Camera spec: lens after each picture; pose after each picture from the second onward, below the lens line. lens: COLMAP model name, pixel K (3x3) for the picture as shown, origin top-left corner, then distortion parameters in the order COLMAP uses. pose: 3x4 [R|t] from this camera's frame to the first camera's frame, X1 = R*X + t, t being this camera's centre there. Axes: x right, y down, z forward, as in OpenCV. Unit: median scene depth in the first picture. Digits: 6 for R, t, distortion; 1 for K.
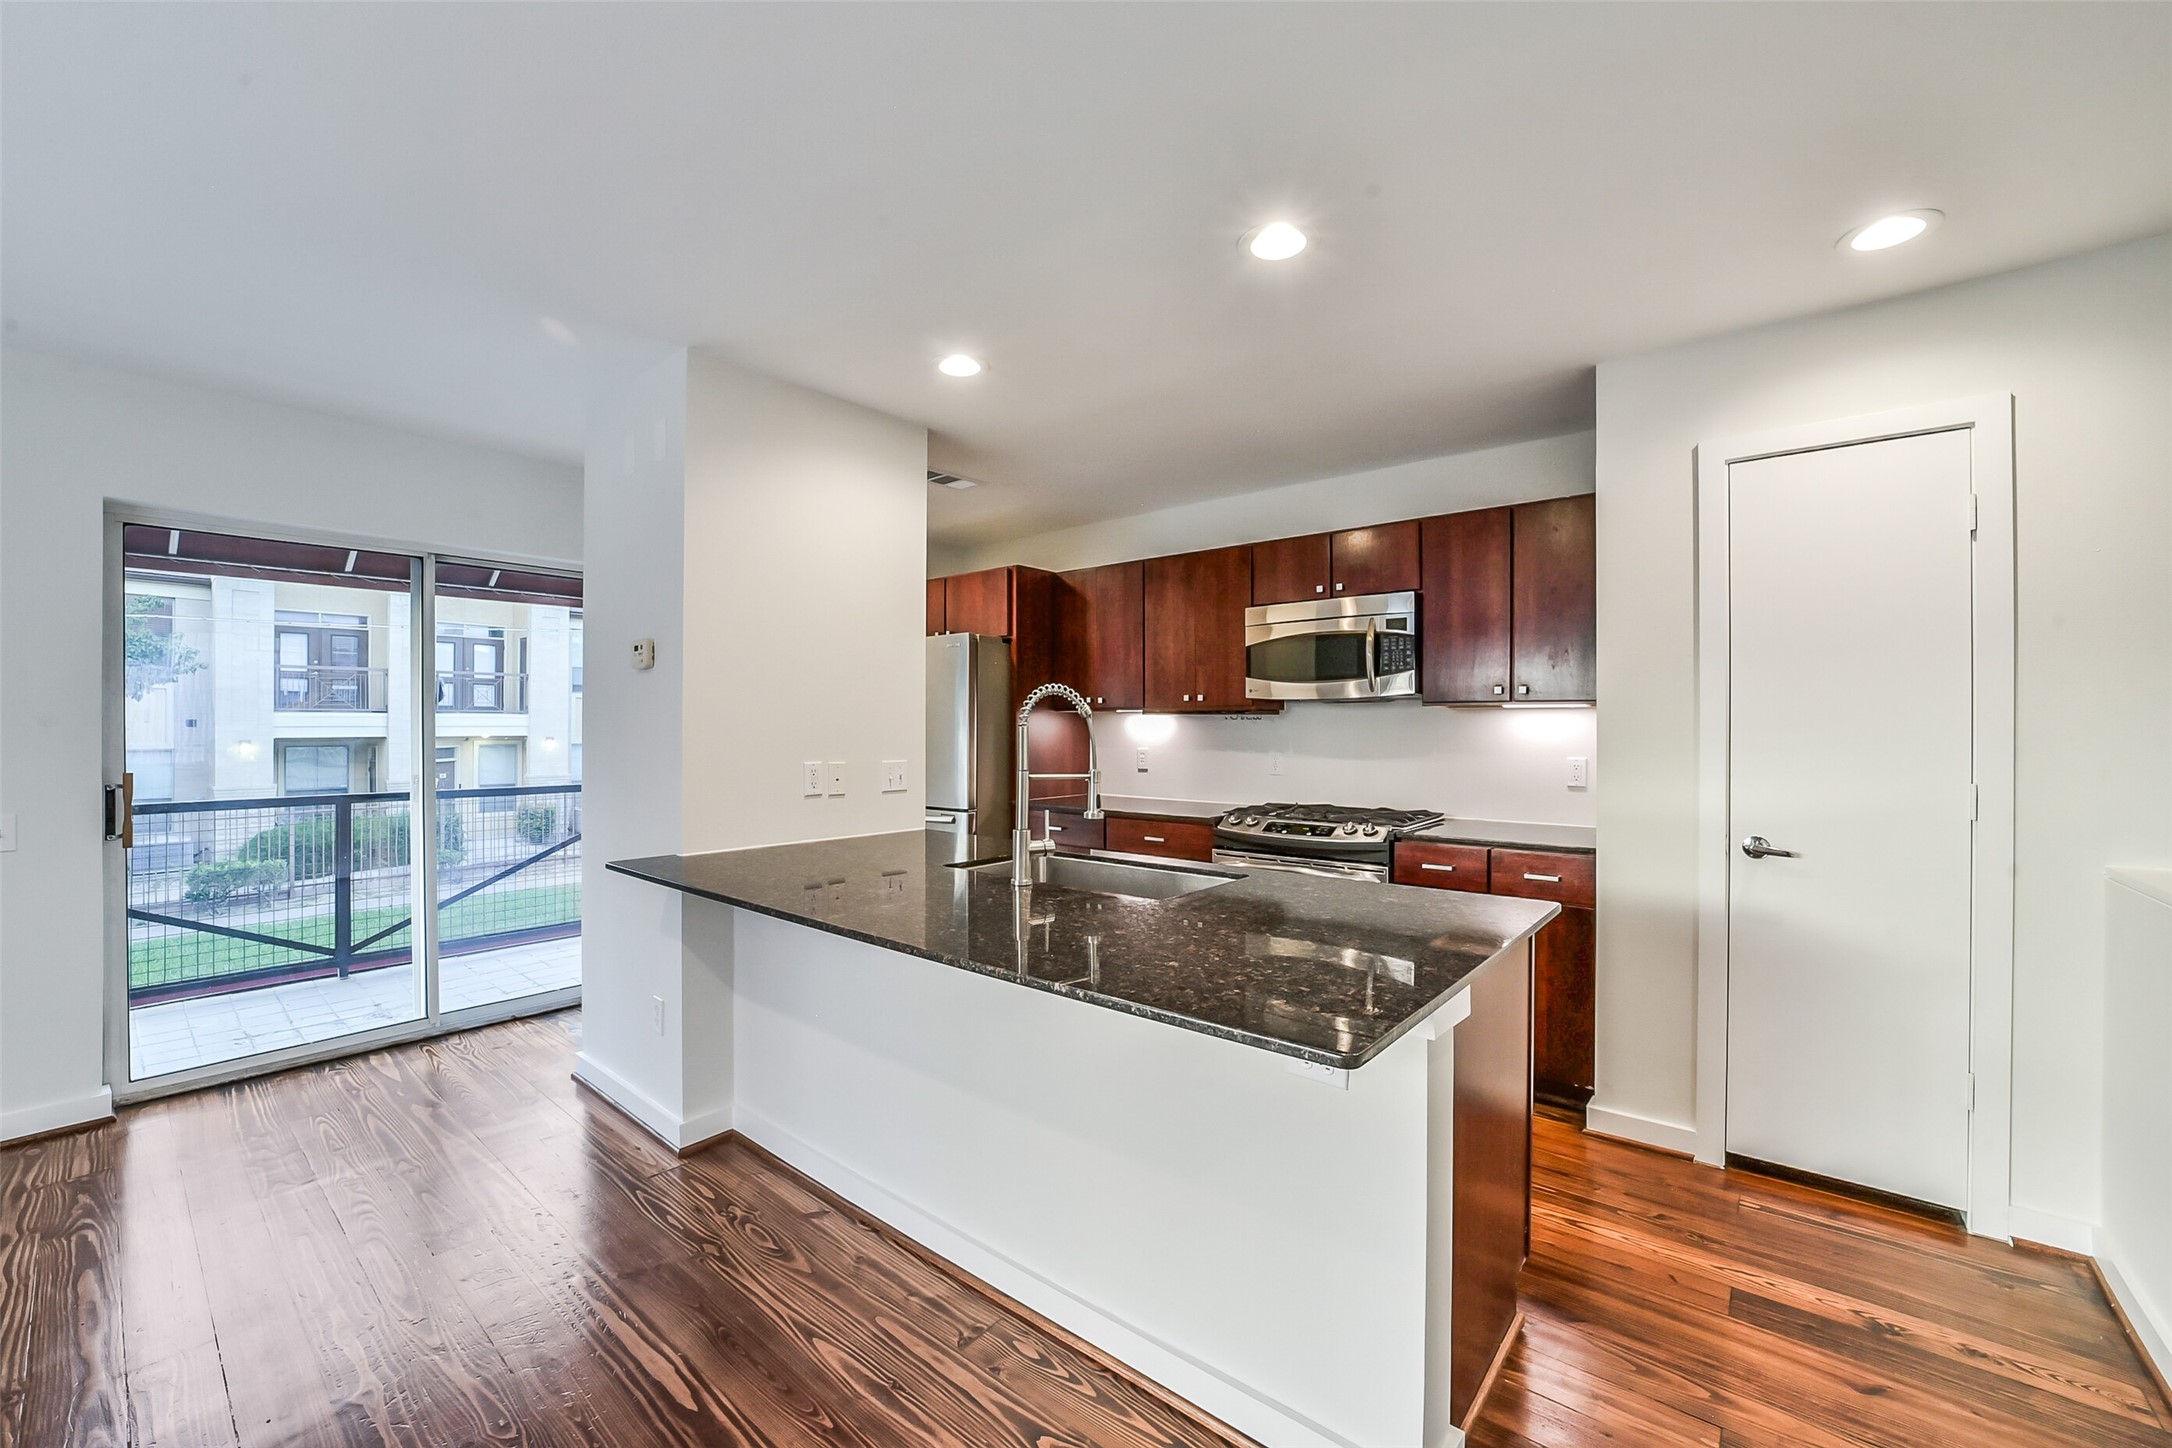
lens RADIAL K [[857.5, 0, 1086.0], [0, 857.5, 724.0], [0, 0, 1]] dist [-0.023956, 0.006676]
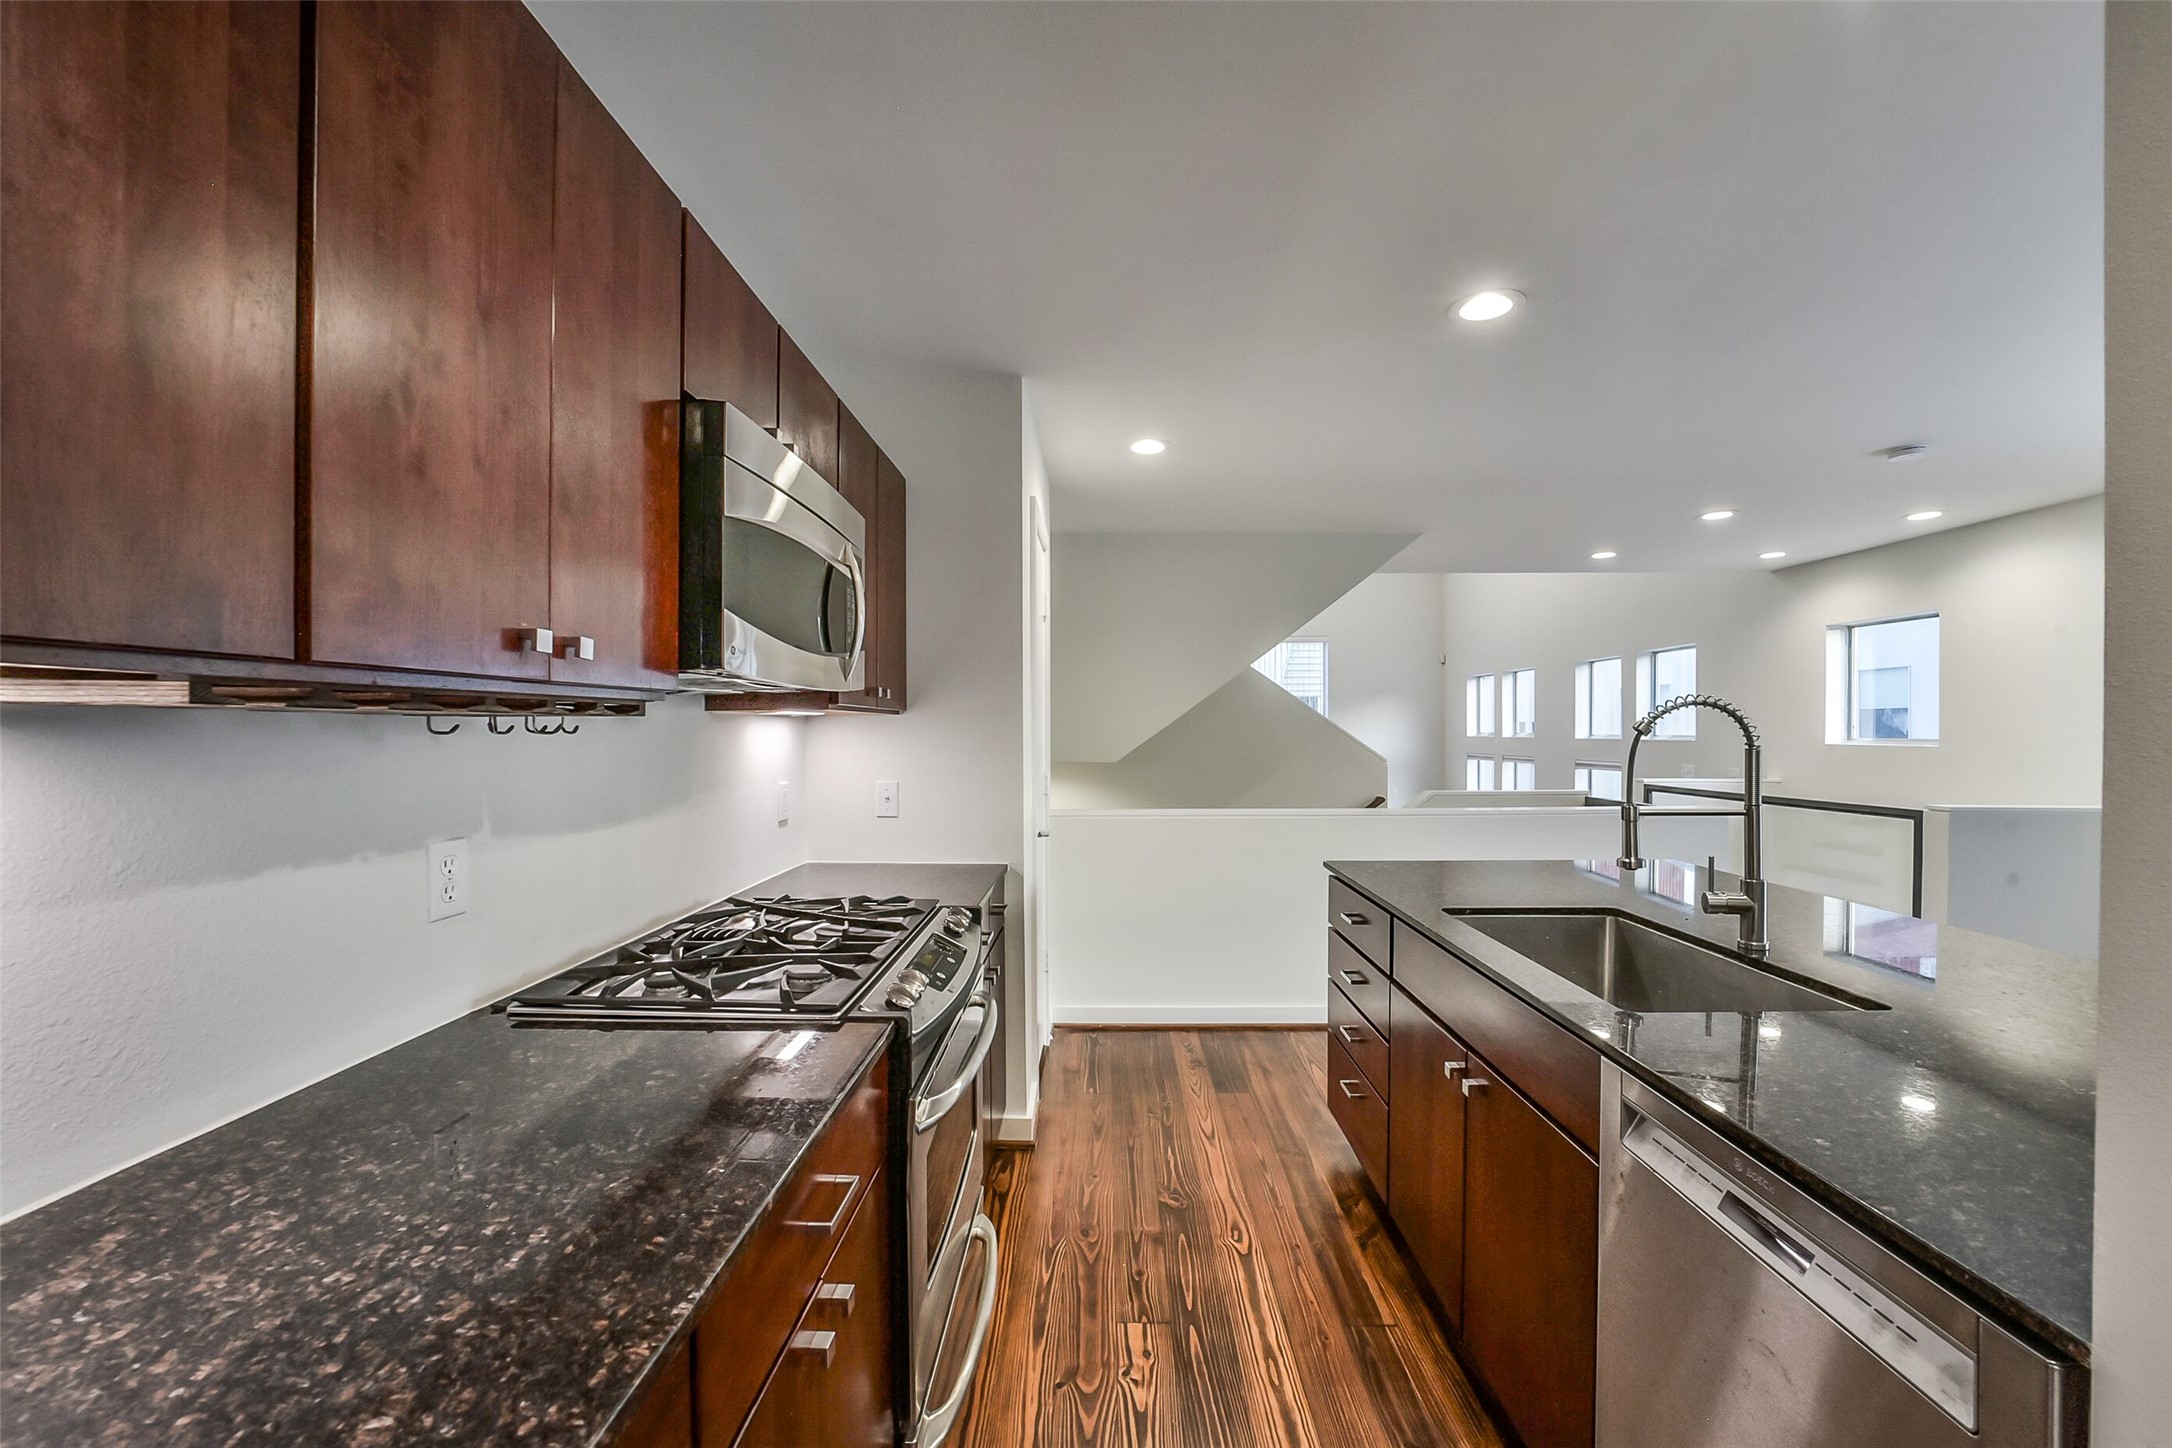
lens RADIAL K [[857.5, 0, 1086.0], [0, 857.5, 724.0], [0, 0, 1]] dist [-0.023956, 0.006676]
pose [[-0.635567, -0.006290, 0.772020, -0.173969], [-0.005965, 0.999977, 0.003237, -0.011621], [-0.772023, -0.002547, -0.635590, 1.289581]]
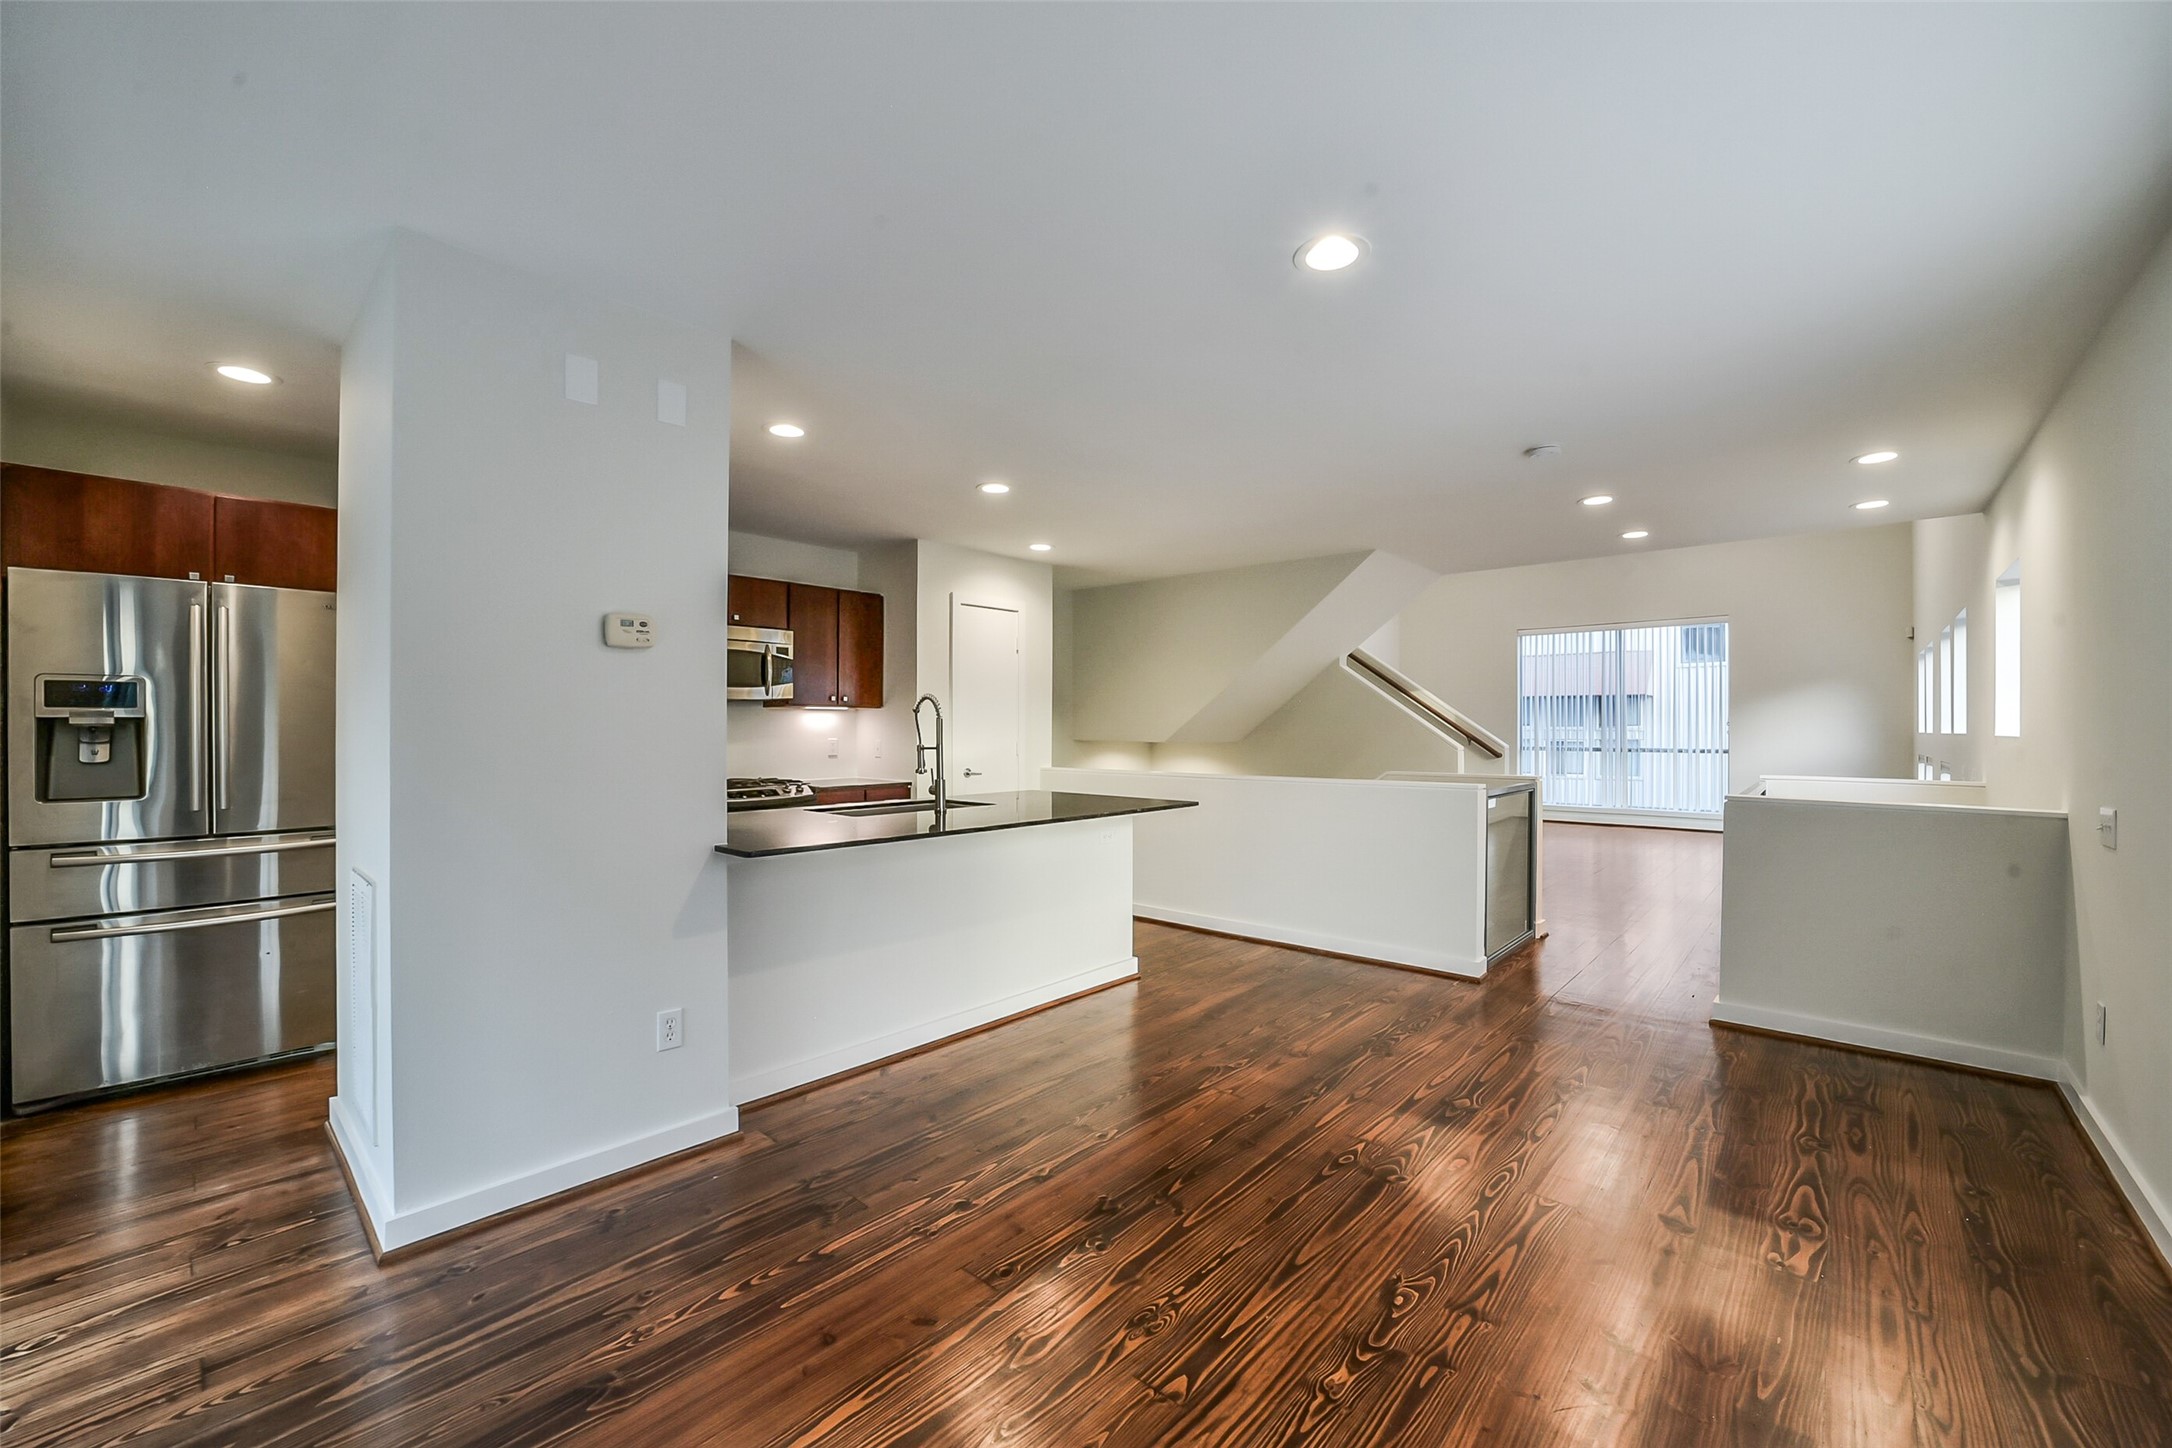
lens RADIAL K [[857.5, 0, 1086.0], [0, 857.5, 724.0], [0, 0, 1]] dist [-0.023956, 0.006676]
pose [[0.048142, 0.000725, 0.998840, -1.115637], [-0.002011, 0.999998, -0.000629, 0.009989], [-0.998839, -0.001979, 0.048143, 0.405146]]
